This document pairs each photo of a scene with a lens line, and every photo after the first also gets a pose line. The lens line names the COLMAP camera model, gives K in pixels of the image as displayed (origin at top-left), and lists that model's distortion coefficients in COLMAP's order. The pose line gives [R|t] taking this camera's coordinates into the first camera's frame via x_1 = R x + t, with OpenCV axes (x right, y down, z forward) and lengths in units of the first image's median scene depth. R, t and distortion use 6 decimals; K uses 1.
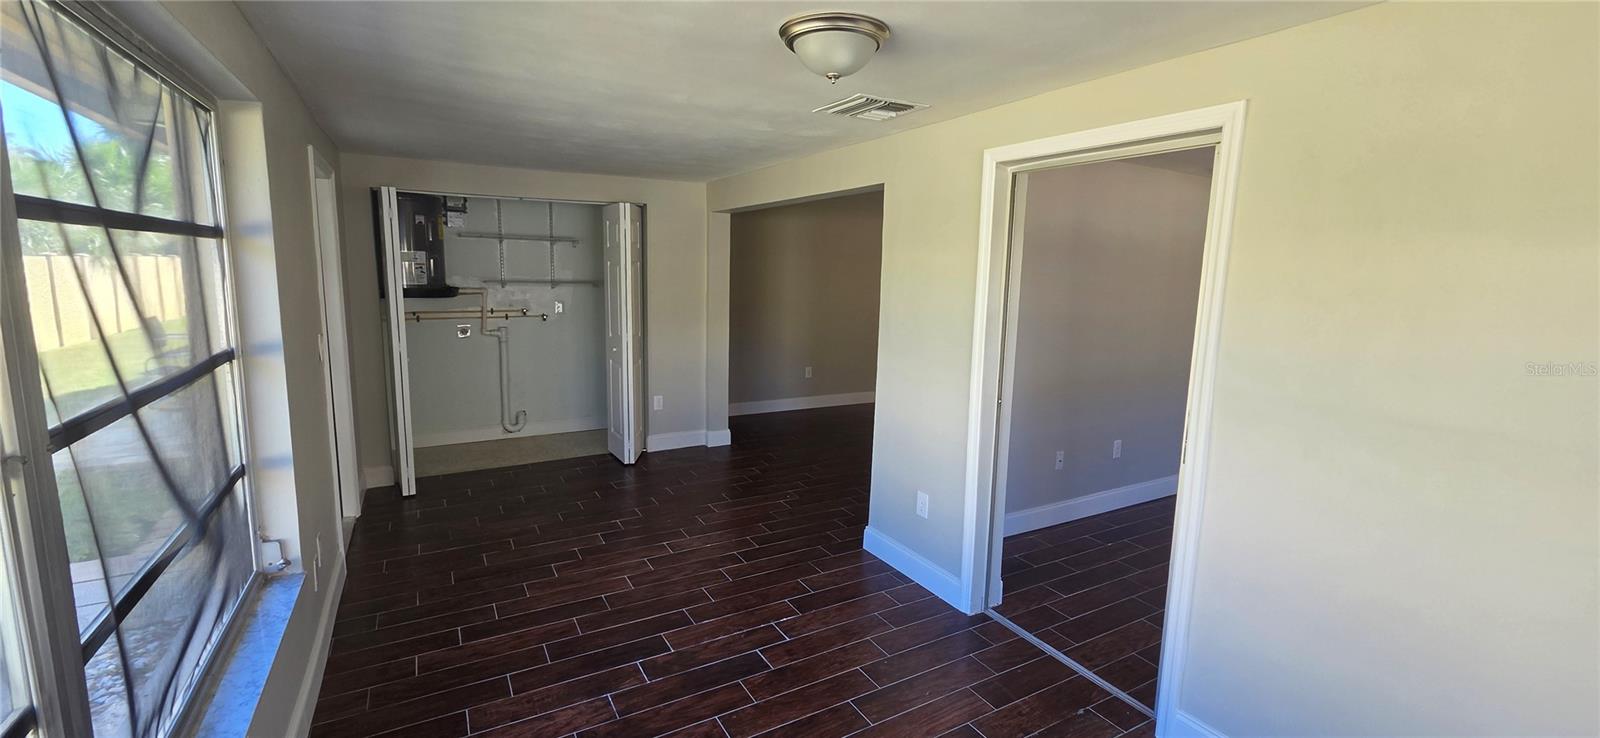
lens RADIAL K [[653.1, 0, 806.7], [0, 653.1, 367.2], [0, 0, 1]] dist [0.000841, -0.000739]
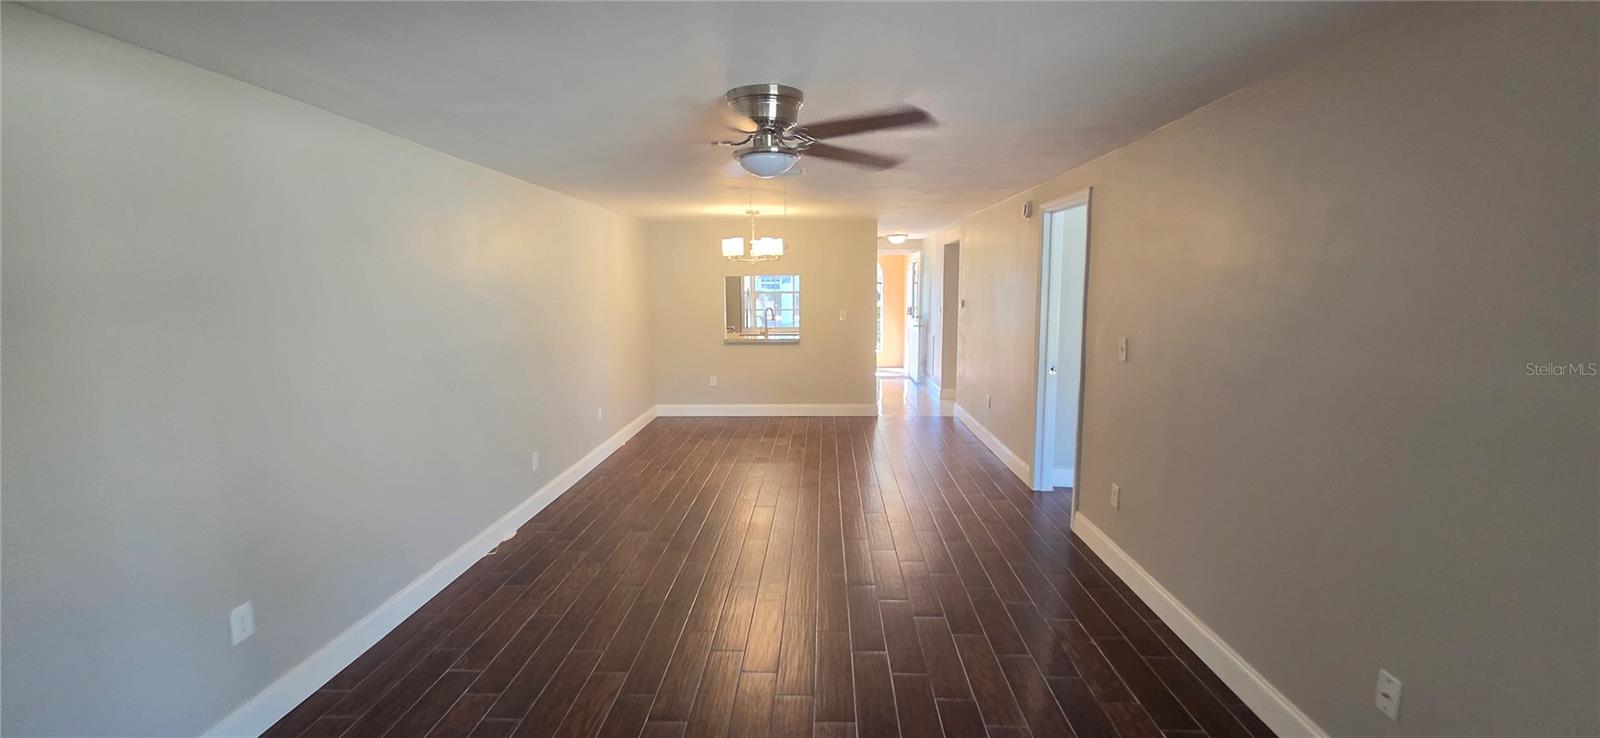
lens RADIAL K [[643.5, 0, 815.4], [0, 643.5, 399.6], [0, 0, 1]] dist [-0.021610, -0.000162]
pose [[0.516728, -0.183297, 0.836298, -0.116098], [0.145993, 0.981371, 0.124888, -0.124439], [-0.843610, 0.057561, 0.533862, 0.807875]]
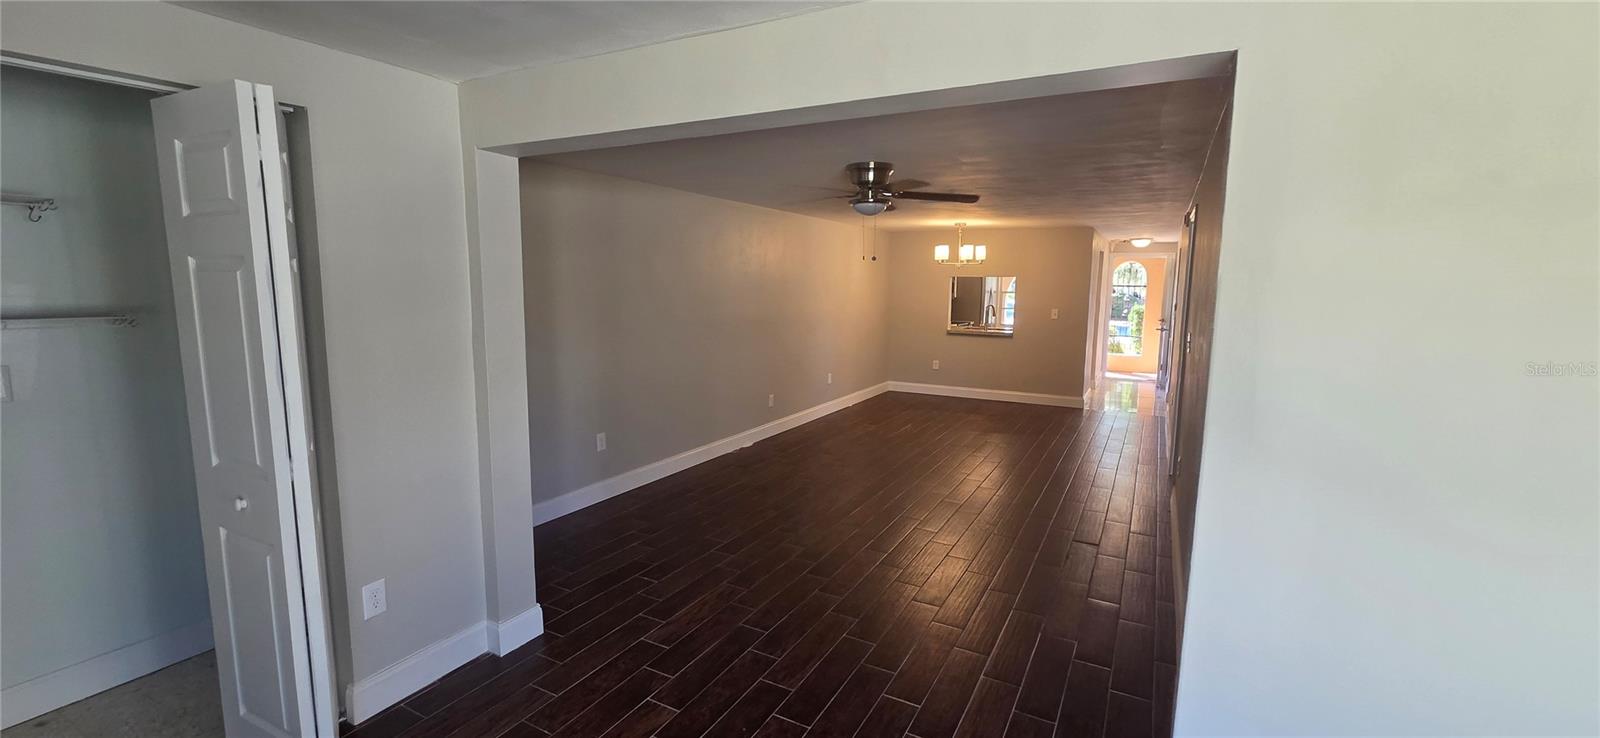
lens RADIAL K [[653.1, 0, 806.7], [0, 653.1, 367.2], [0, 0, 1]] dist [0.000841, -0.000739]
pose [[0.853669, -0.083836, 0.514025, -0.190555], [0.088490, 0.995957, 0.015479, -0.072989], [-0.513244, 0.032272, 0.857636, 0.490606]]
